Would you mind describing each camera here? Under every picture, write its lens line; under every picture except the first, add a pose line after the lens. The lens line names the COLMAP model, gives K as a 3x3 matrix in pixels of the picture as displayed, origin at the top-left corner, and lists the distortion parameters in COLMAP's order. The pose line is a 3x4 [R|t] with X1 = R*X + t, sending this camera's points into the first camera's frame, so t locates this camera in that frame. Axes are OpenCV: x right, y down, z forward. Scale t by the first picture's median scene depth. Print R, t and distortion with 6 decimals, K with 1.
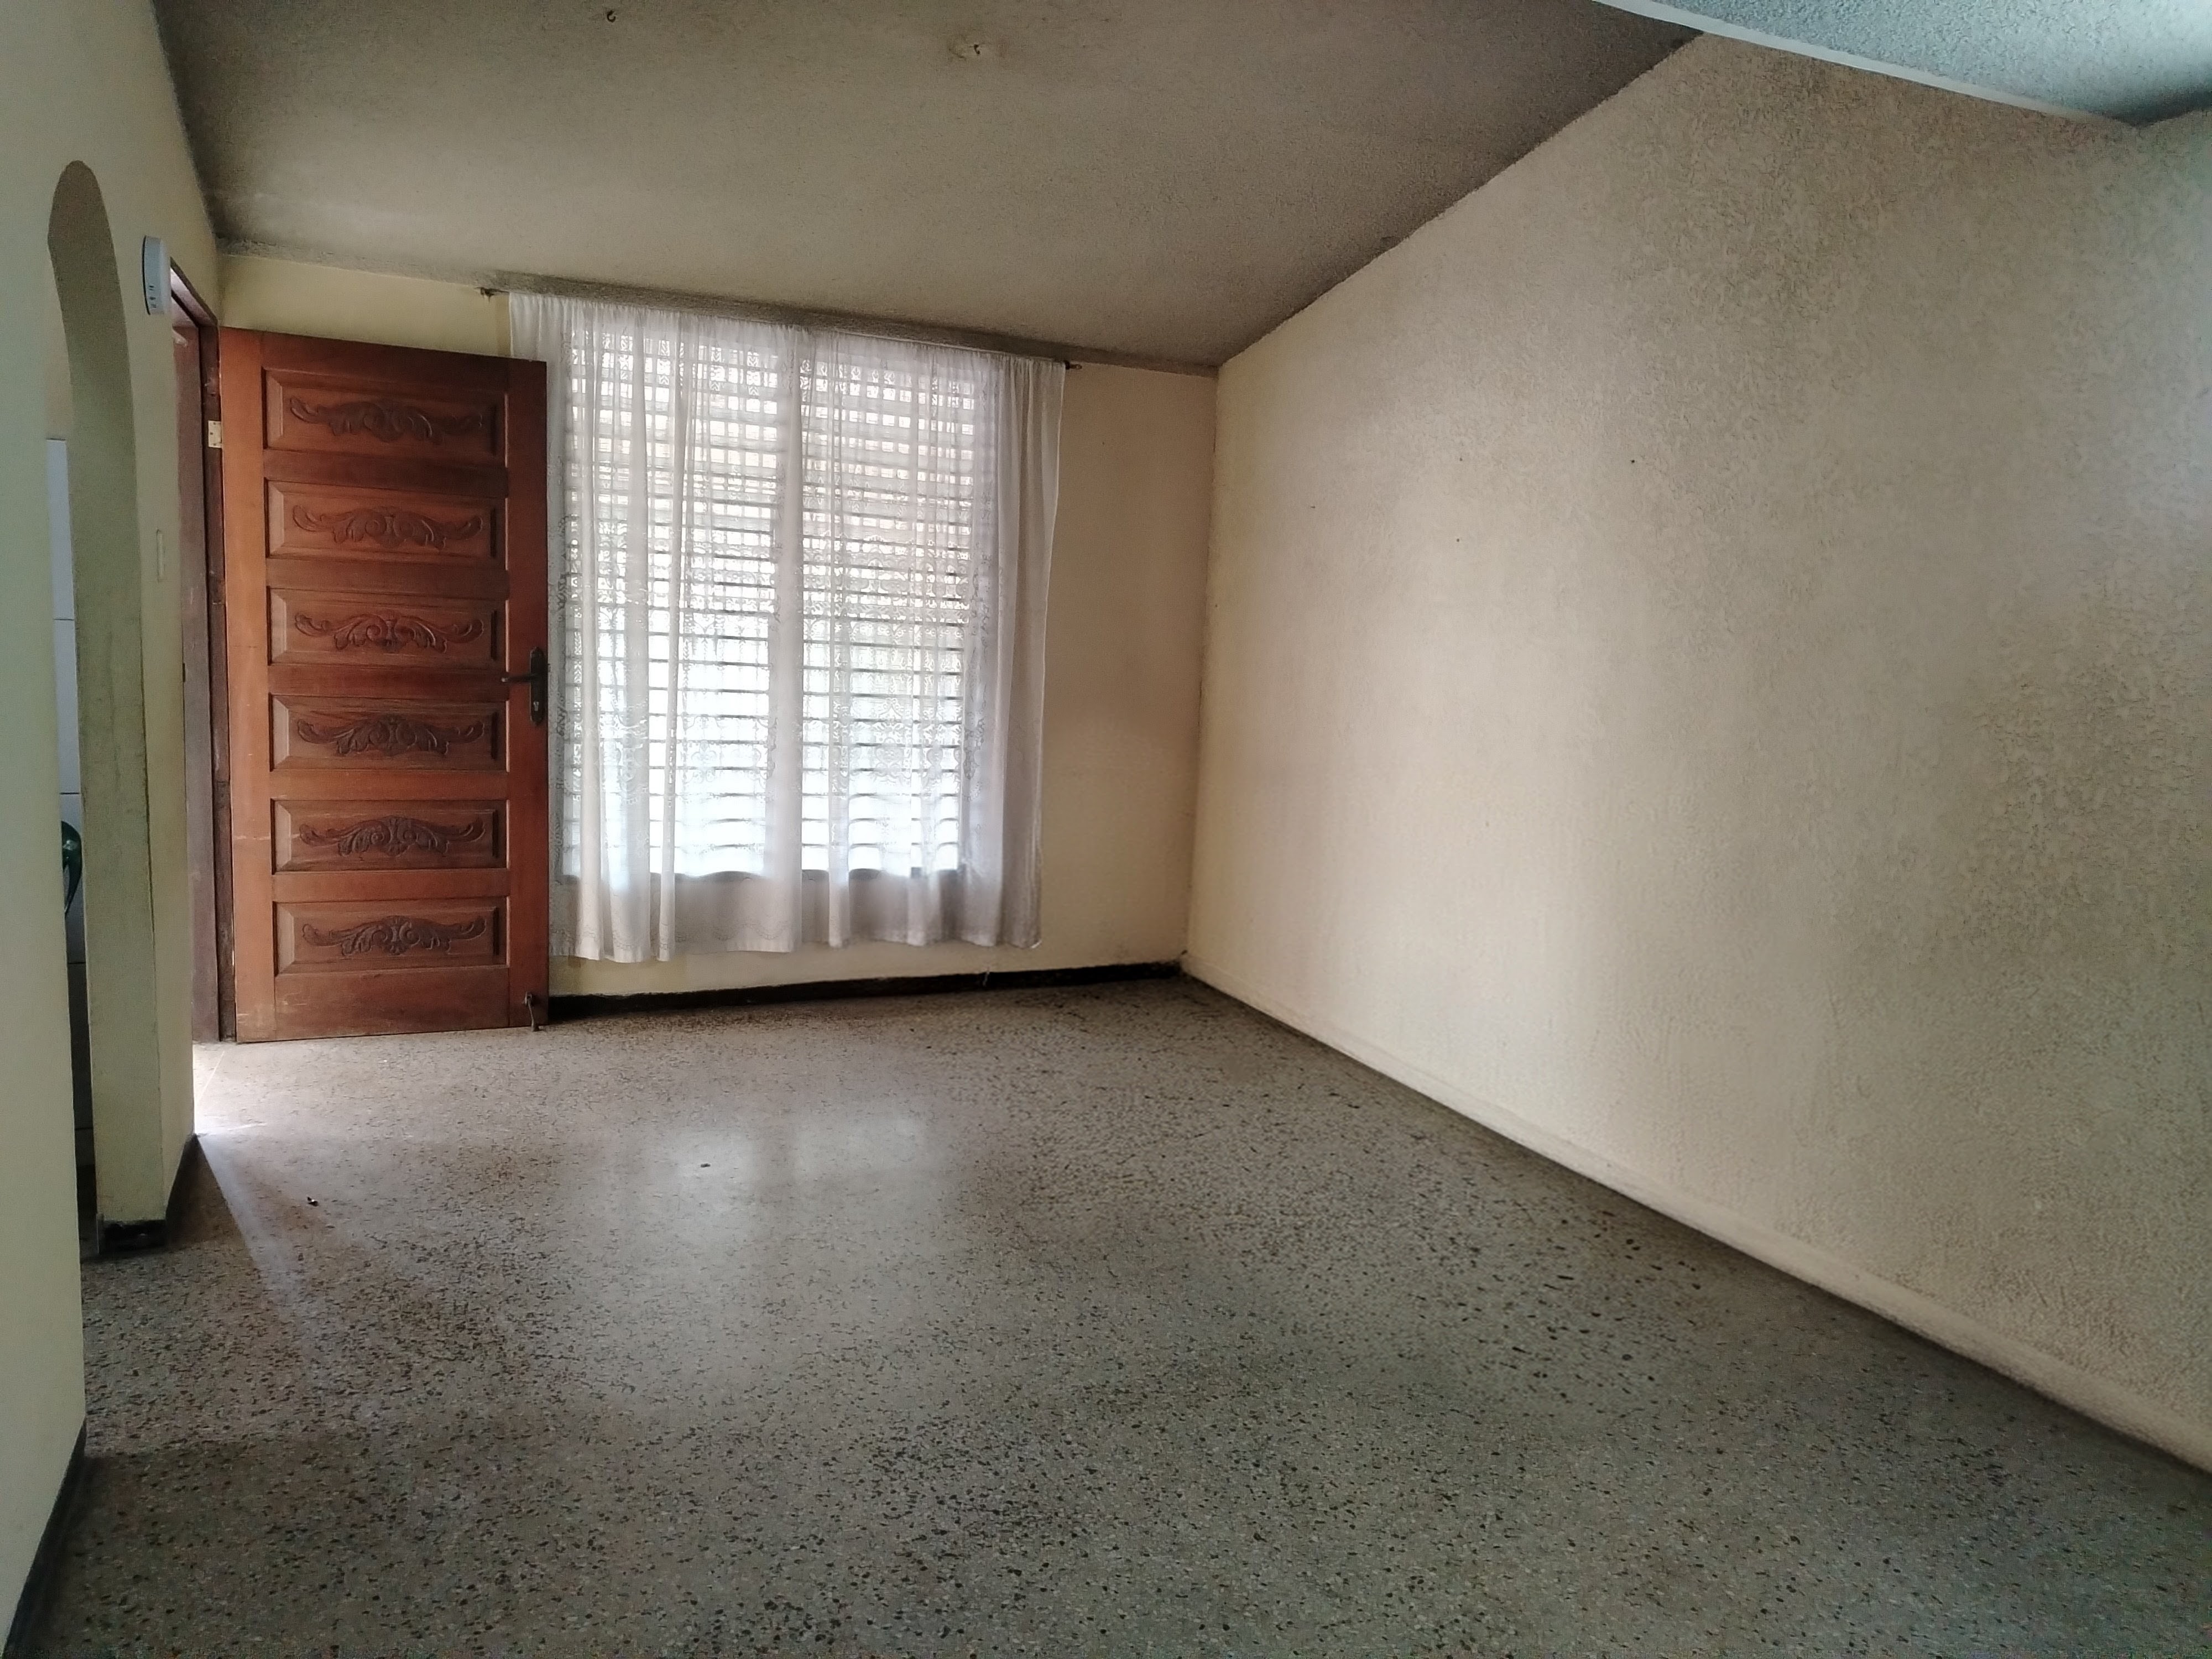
lens RADIAL K [[1533.2, 0, 1106.0], [0, 1533.2, 829.5], [0, 0, 1]] dist [0.099700, -0.074525]
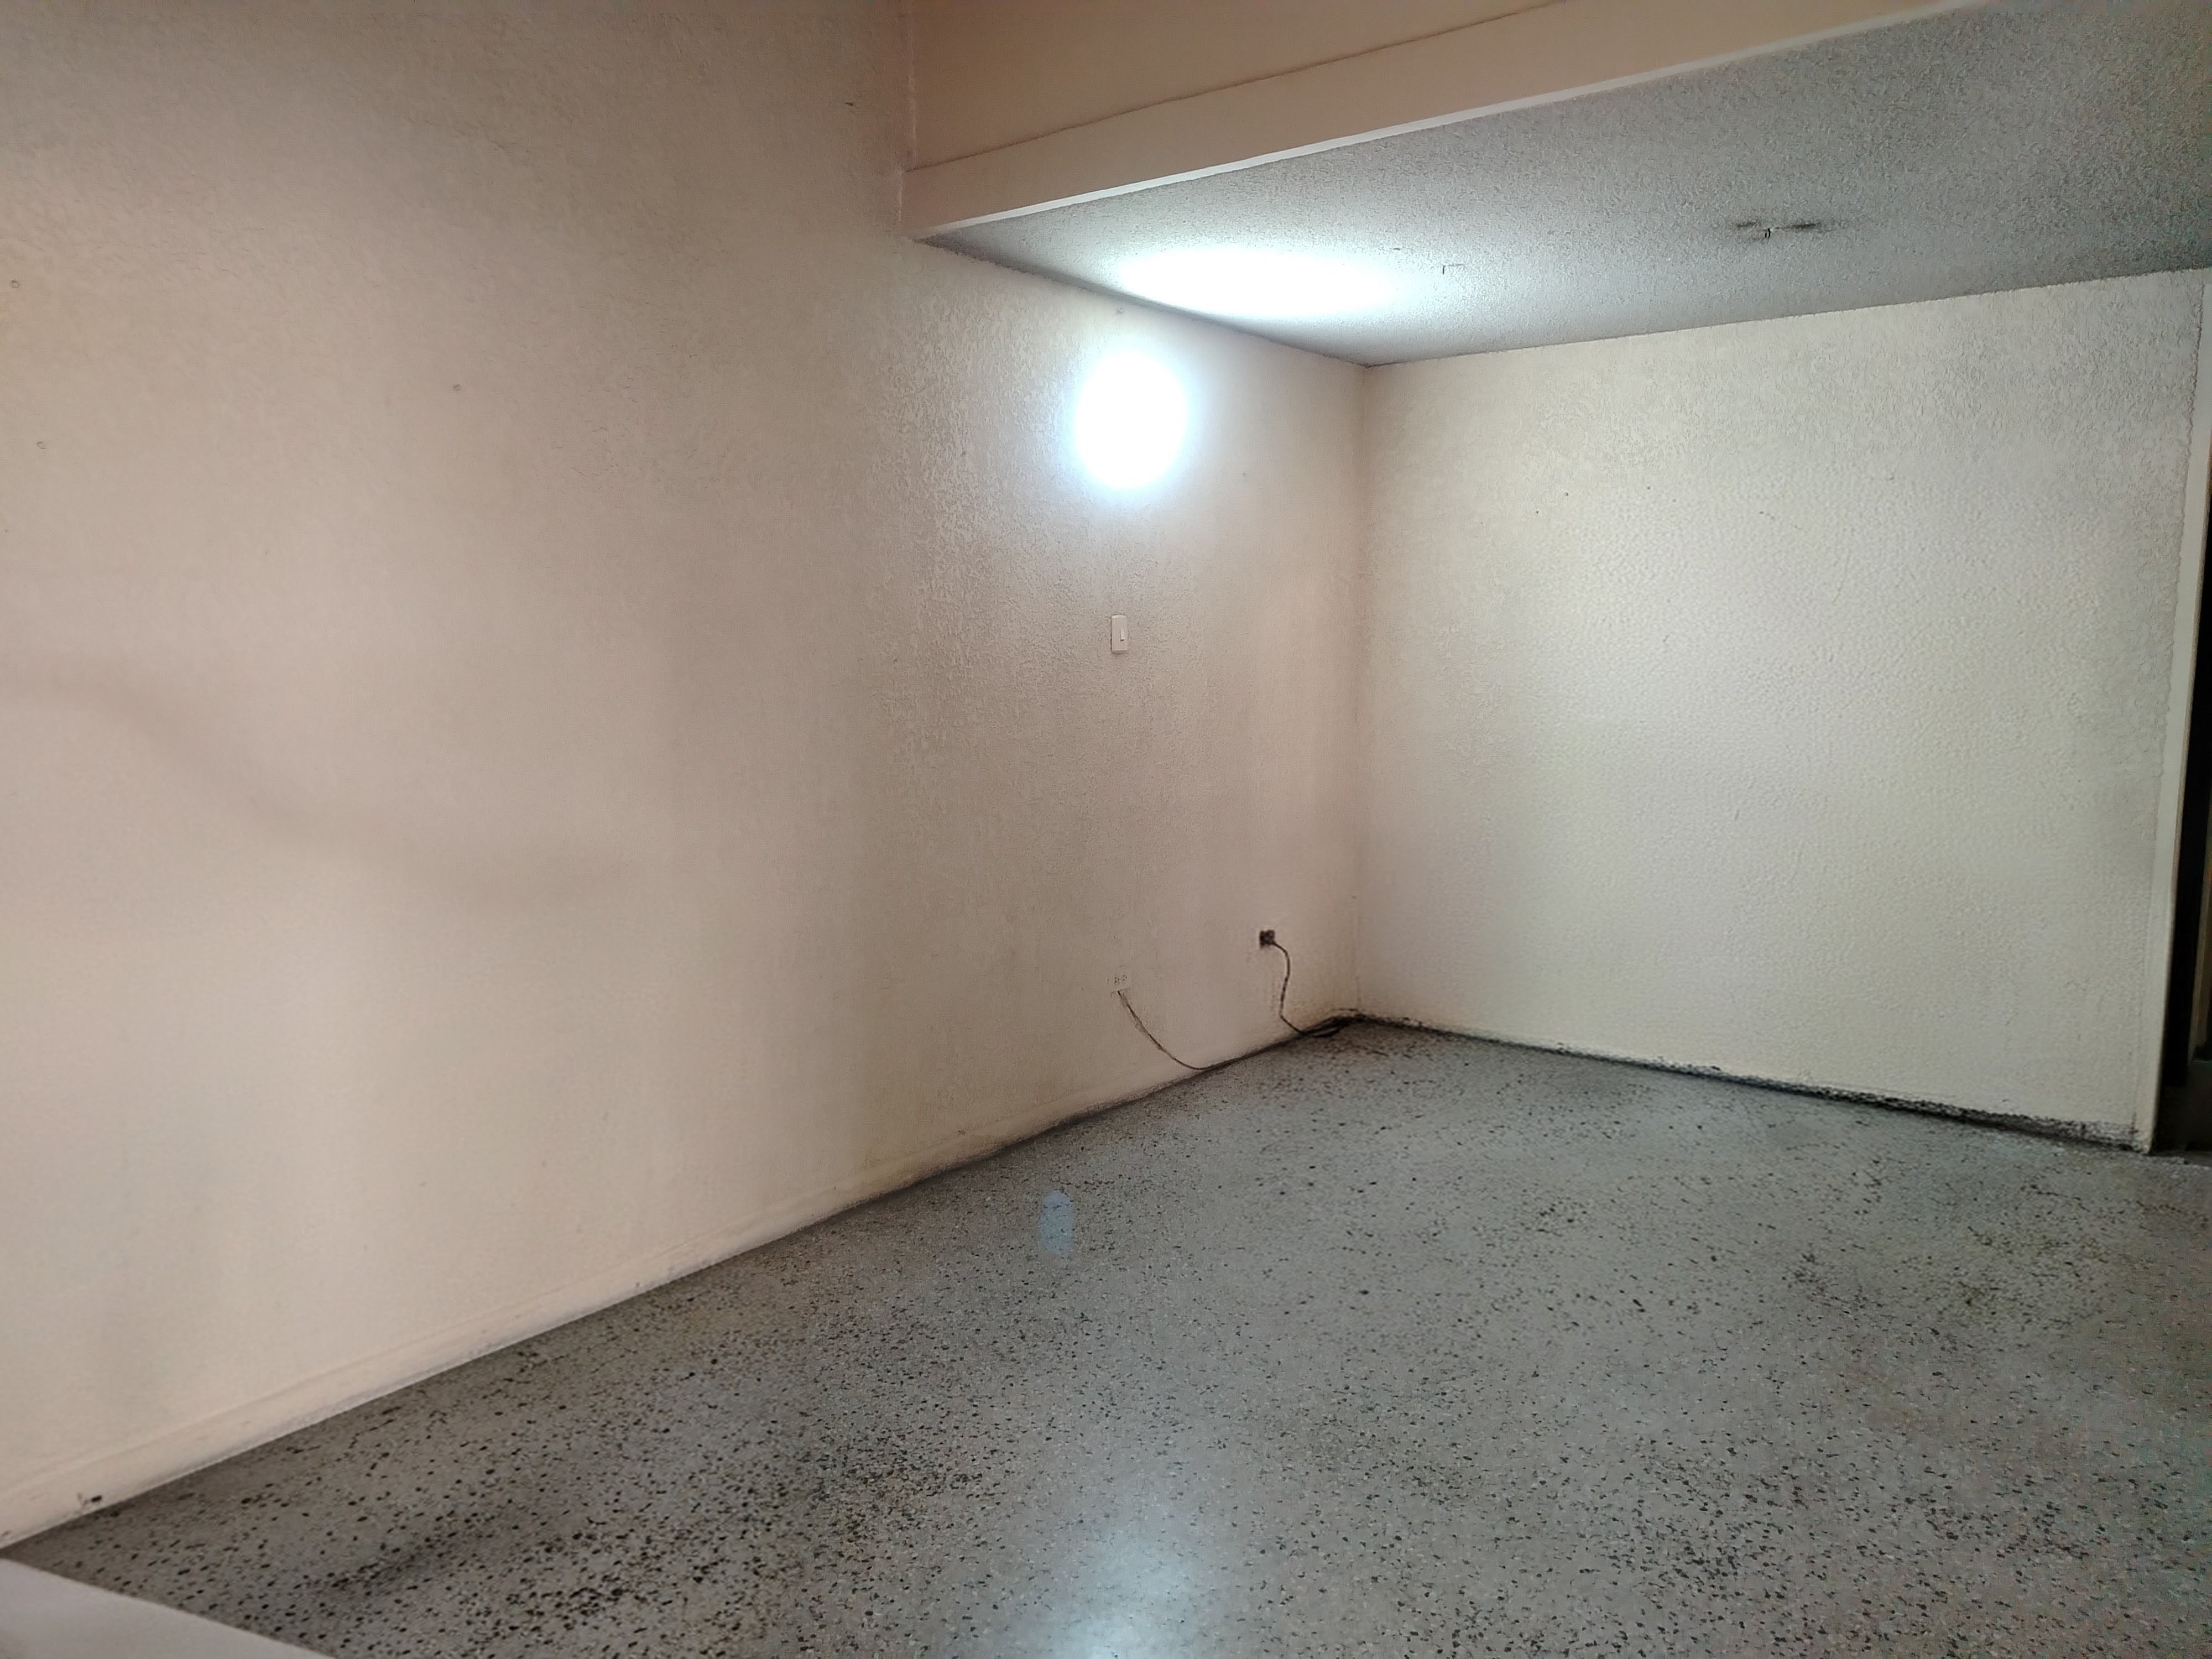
lens RADIAL K [[1580.8, 0, 1106.0], [0, 1580.8, 829.5], [0, 0, 1]] dist [0.043338, 0.006443]
pose [[-0.456633, -0.160420, 0.875073, -0.666504], [0.087314, 0.970779, 0.223528, -0.240511], [-0.885360, 0.178476, -0.429282, 1.487602]]
